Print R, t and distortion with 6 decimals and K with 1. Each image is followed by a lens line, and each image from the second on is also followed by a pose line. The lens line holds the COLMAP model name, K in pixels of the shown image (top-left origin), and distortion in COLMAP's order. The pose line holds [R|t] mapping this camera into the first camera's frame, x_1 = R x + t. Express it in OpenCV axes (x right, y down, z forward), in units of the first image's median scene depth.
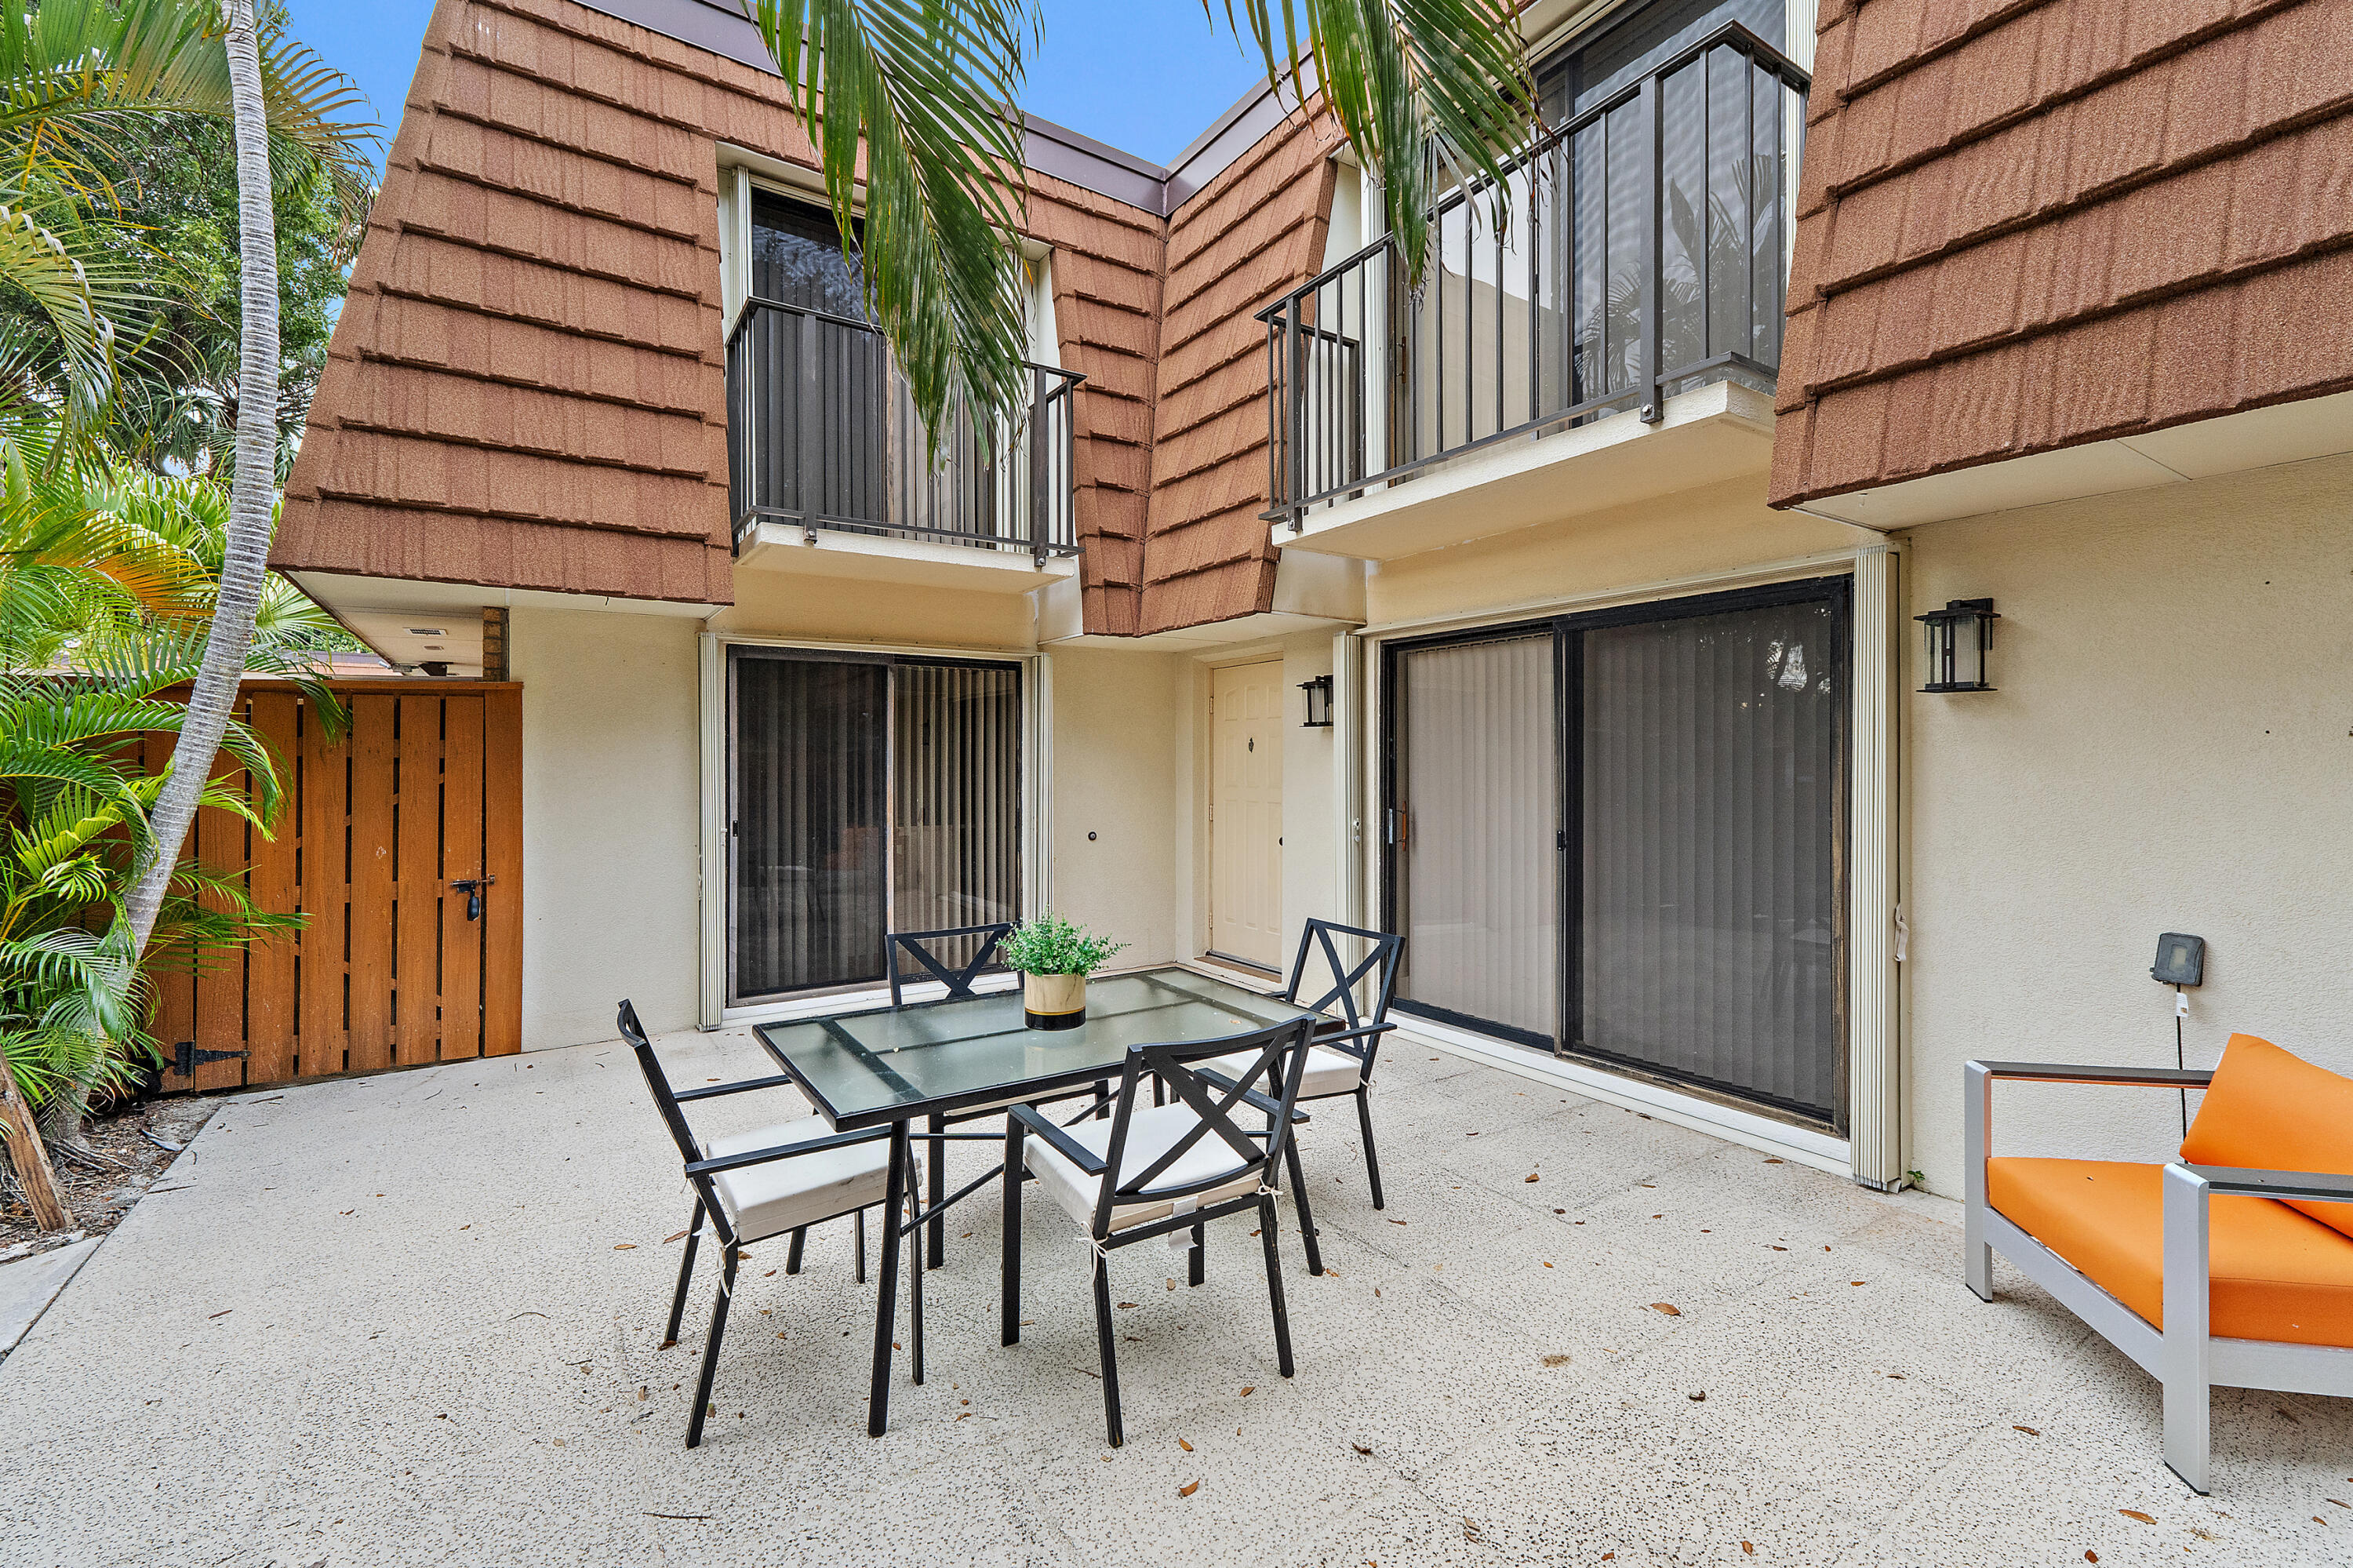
lens RADIAL K [[1017.5, 0, 1191.6], [0, 1017.5, 770.9], [0, 0, 1]] dist [0.010897, -0.000009]
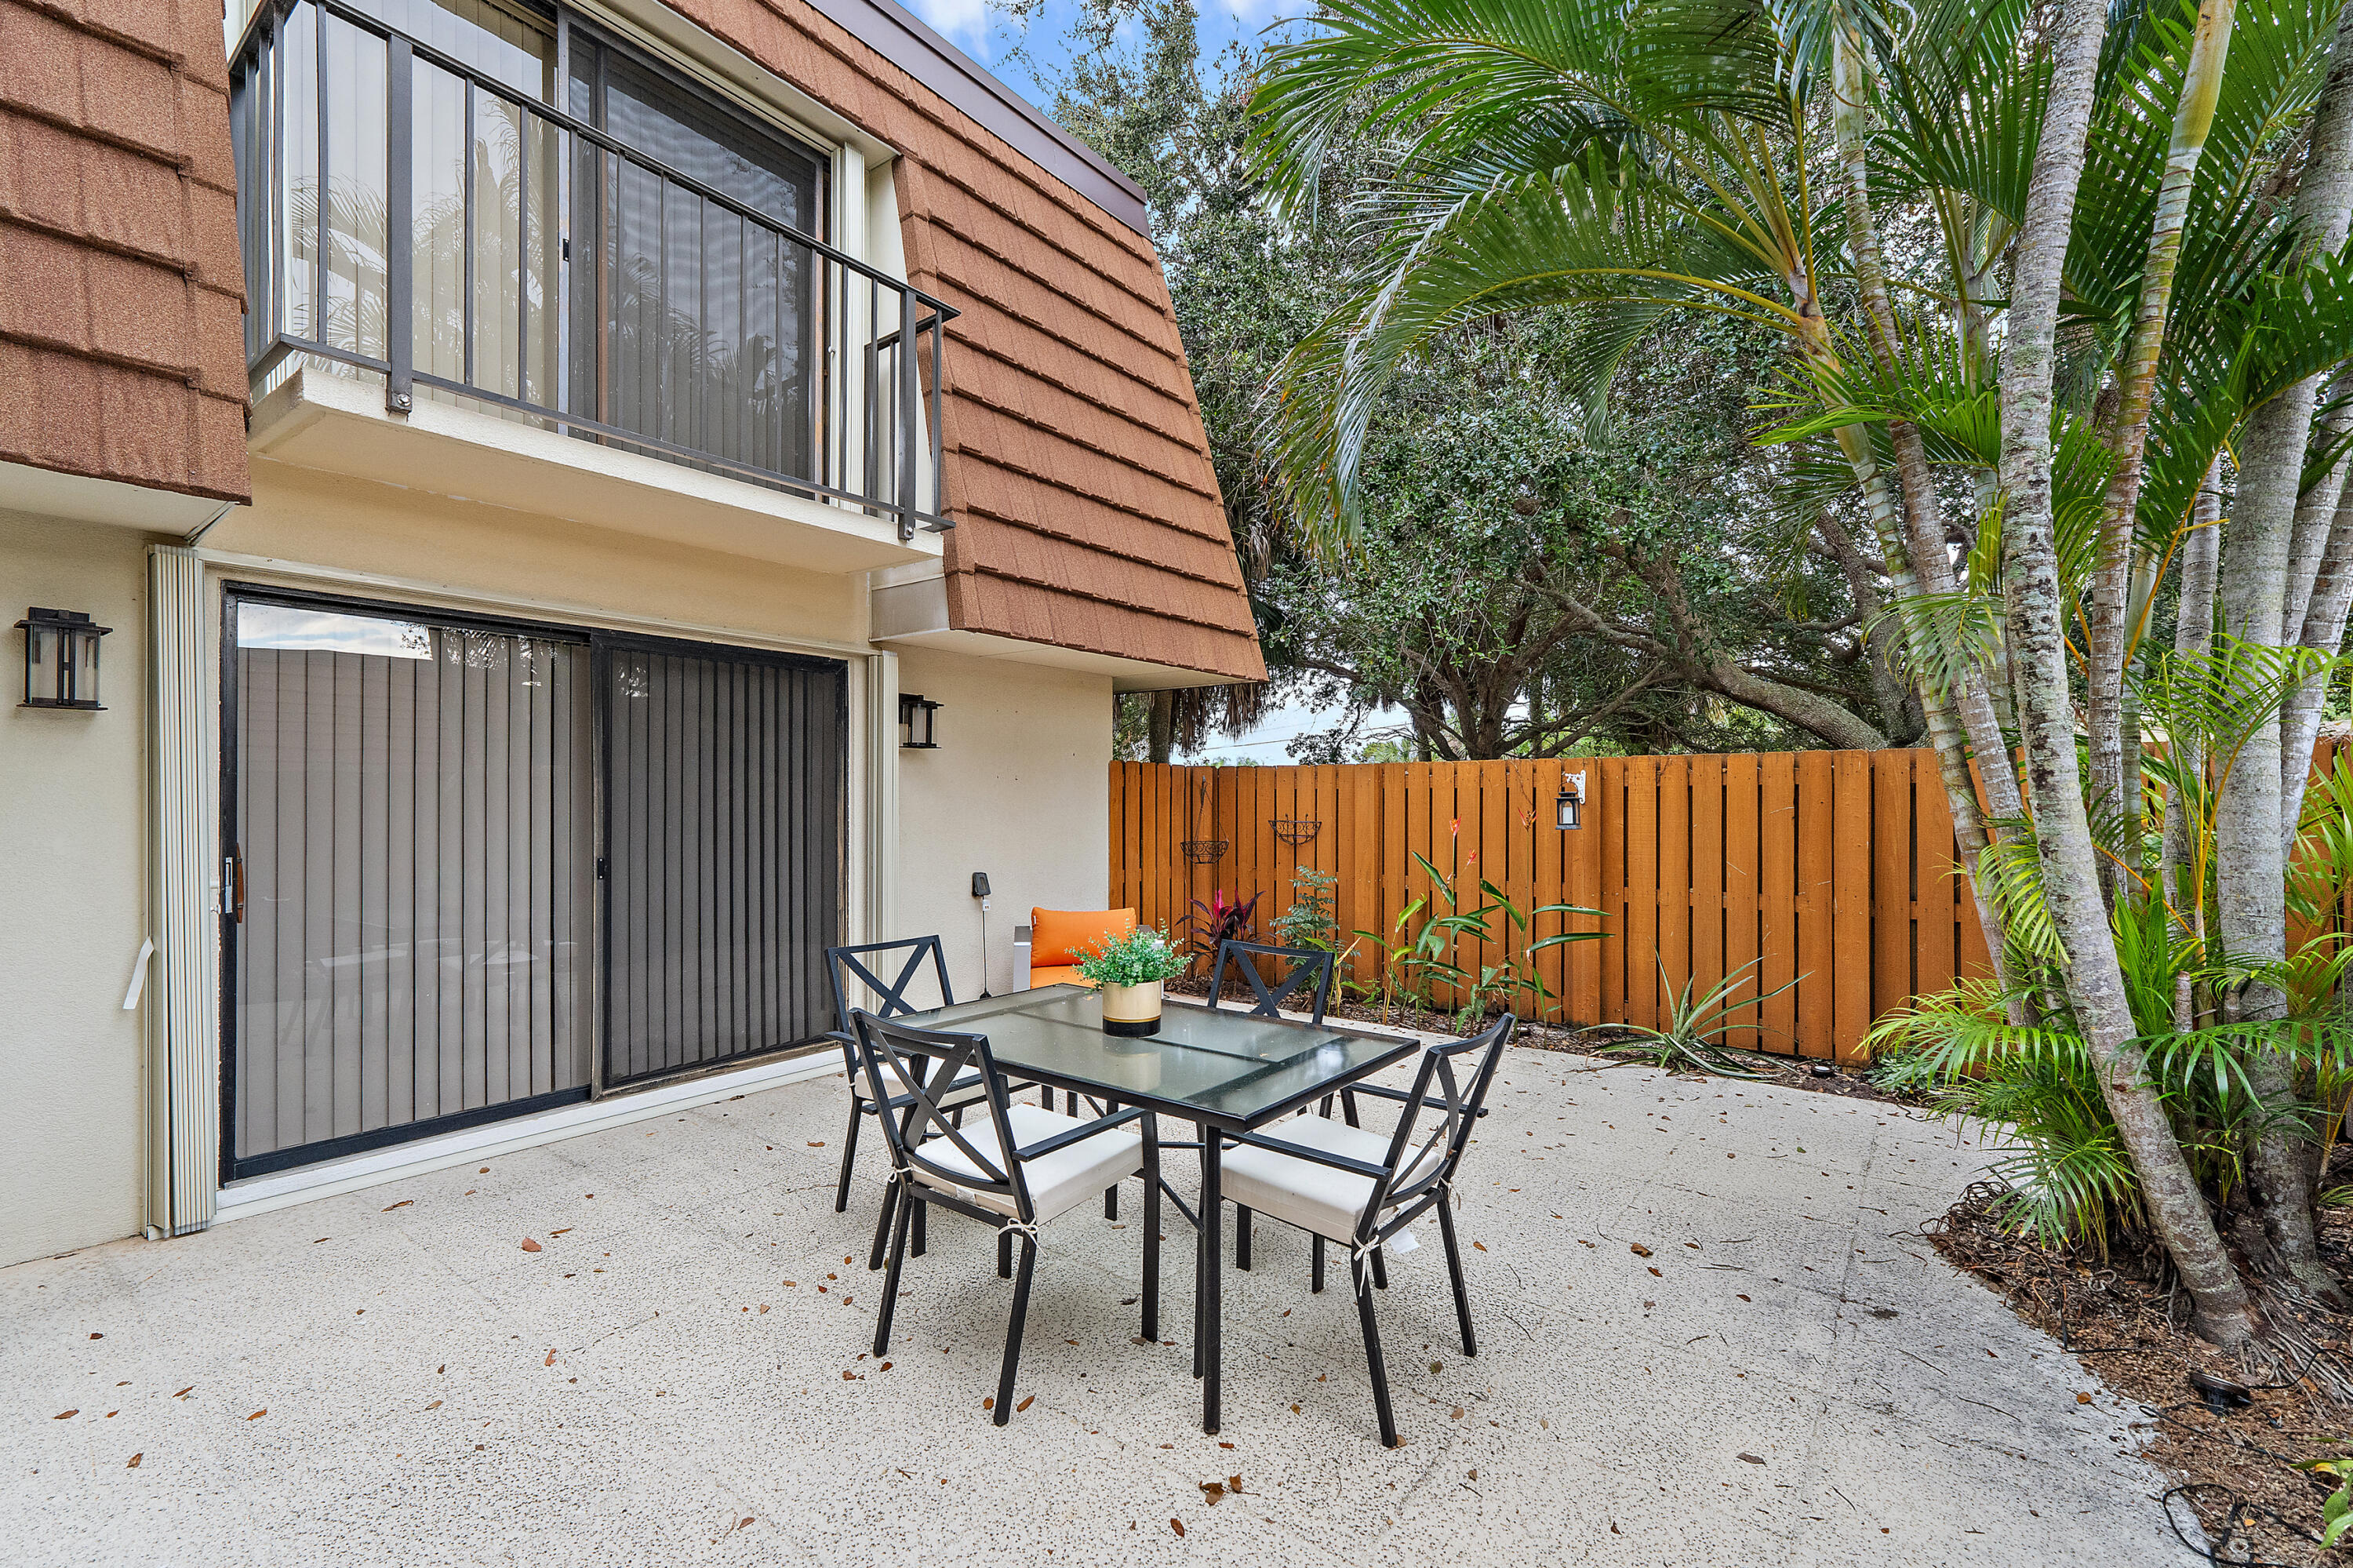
lens RADIAL K [[1022.1, 0, 1188.8], [0, 1022.1, 803.6], [0, 0, 1]] dist [0.012240, -0.002910]
pose [[-0.335353, -0.002516, 0.942089, -0.668797], [0.005308, 0.999976, 0.004560, 0.006855], [-0.942077, 0.006530, -0.335332, 0.760203]]
